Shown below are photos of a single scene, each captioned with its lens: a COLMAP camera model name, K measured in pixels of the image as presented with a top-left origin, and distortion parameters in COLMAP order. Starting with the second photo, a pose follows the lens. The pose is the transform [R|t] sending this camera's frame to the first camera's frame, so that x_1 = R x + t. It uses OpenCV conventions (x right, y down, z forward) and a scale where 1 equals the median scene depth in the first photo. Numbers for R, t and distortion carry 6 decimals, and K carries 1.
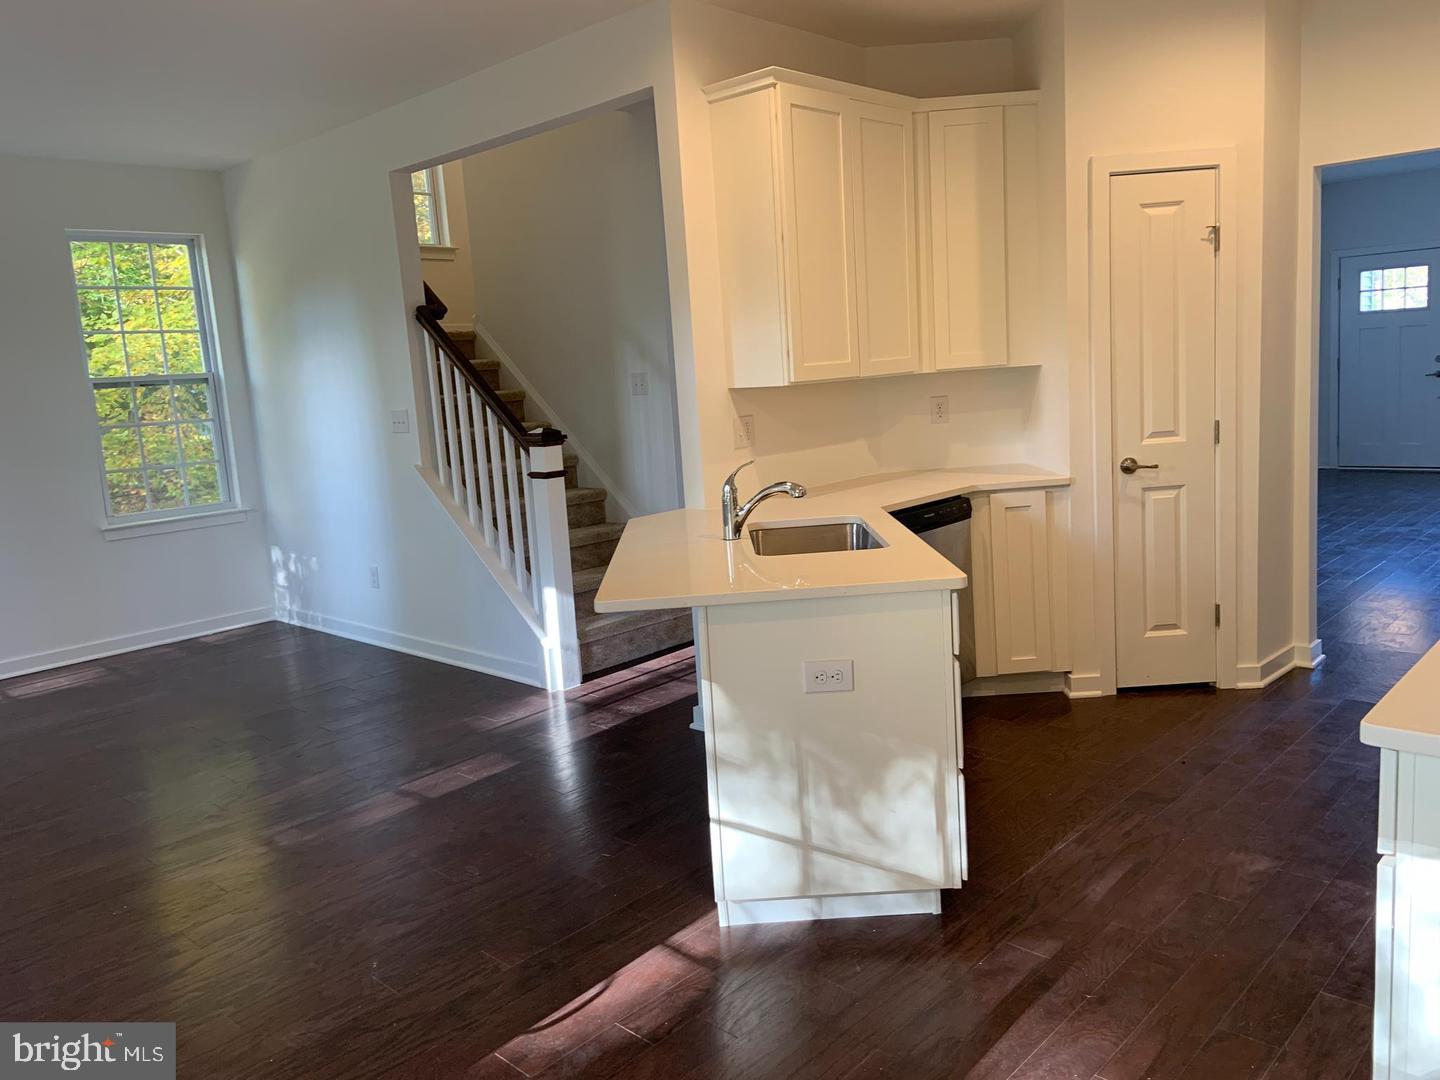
lens RADIAL K [[1078.4, 0, 723.0], [0, 1078.4, 524.3], [0, 0, 1]] dist [0.107005, -0.130091]
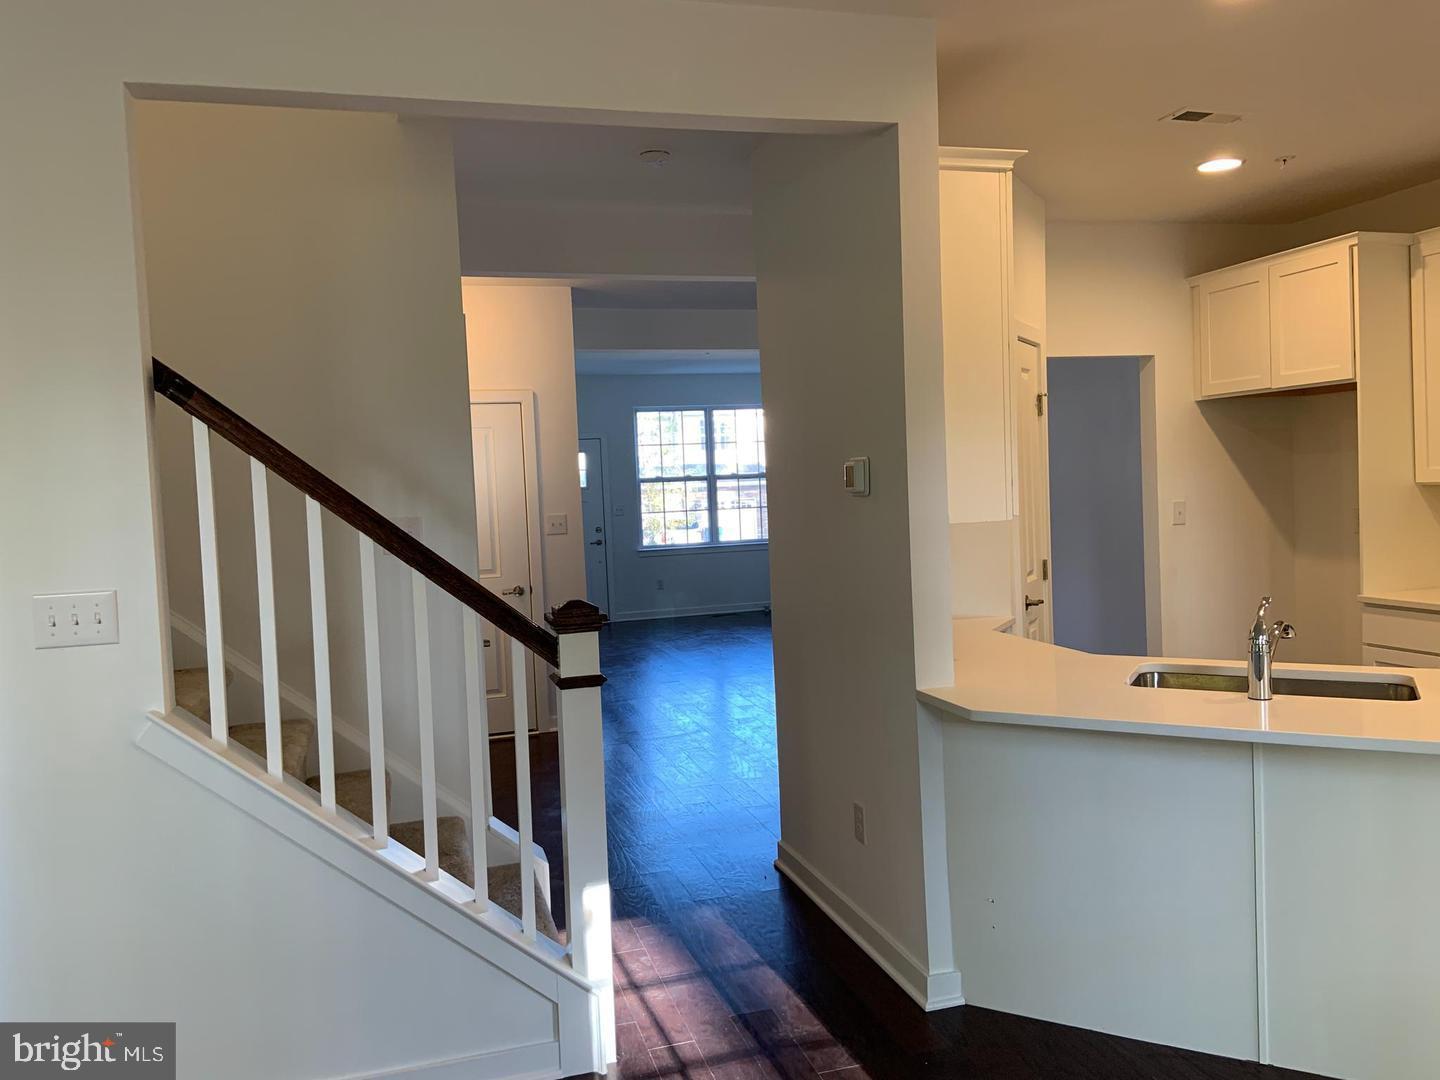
lens RADIAL K [[1078.4, 0, 711.7], [0, 1078.4, 531.8], [0, 0, 1]] dist [0.107005, -0.130091]
pose [[0.513396, 0.004541, 0.858140, -0.701526], [0.134626, 0.987178, -0.085766, -0.072202], [-0.847526, 0.159559, 0.506202, 0.707773]]
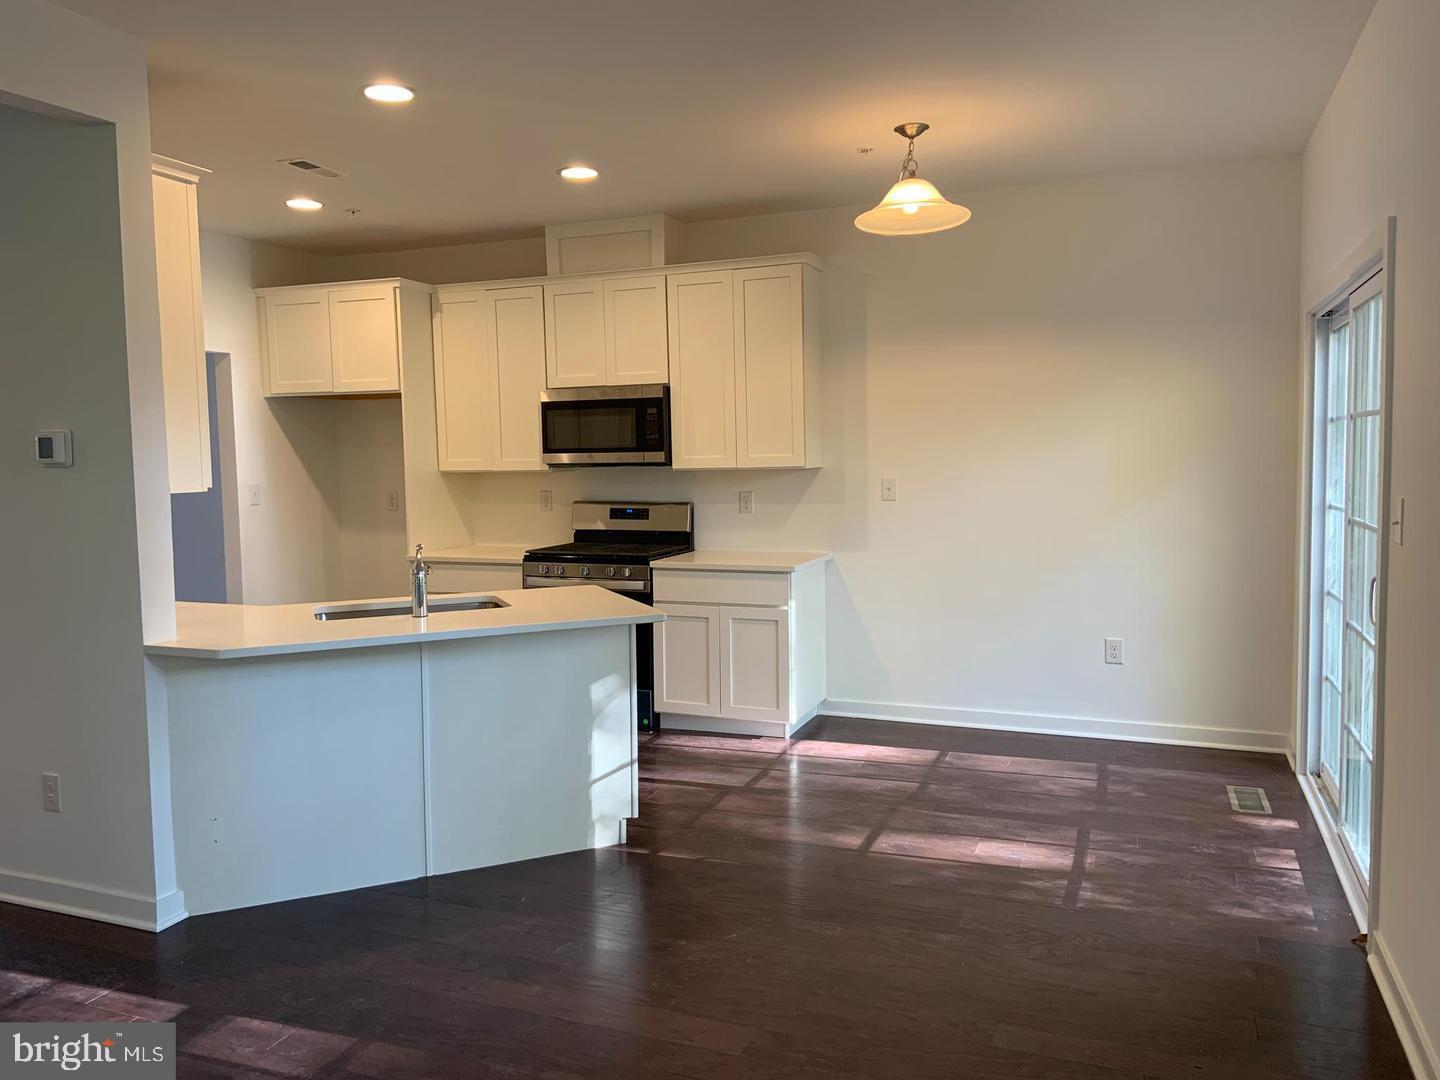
lens RADIAL K [[1078.4, 0, 712.7], [0, 1078.4, 525.3], [0, 0, 1]] dist [0.107005, -0.130091]
pose [[-0.363434, 0.005235, 0.931605, -0.899938], [0.174990, 0.982569, 0.062745, -0.075011], [-0.915038, 0.185825, -0.358015, 0.863371]]
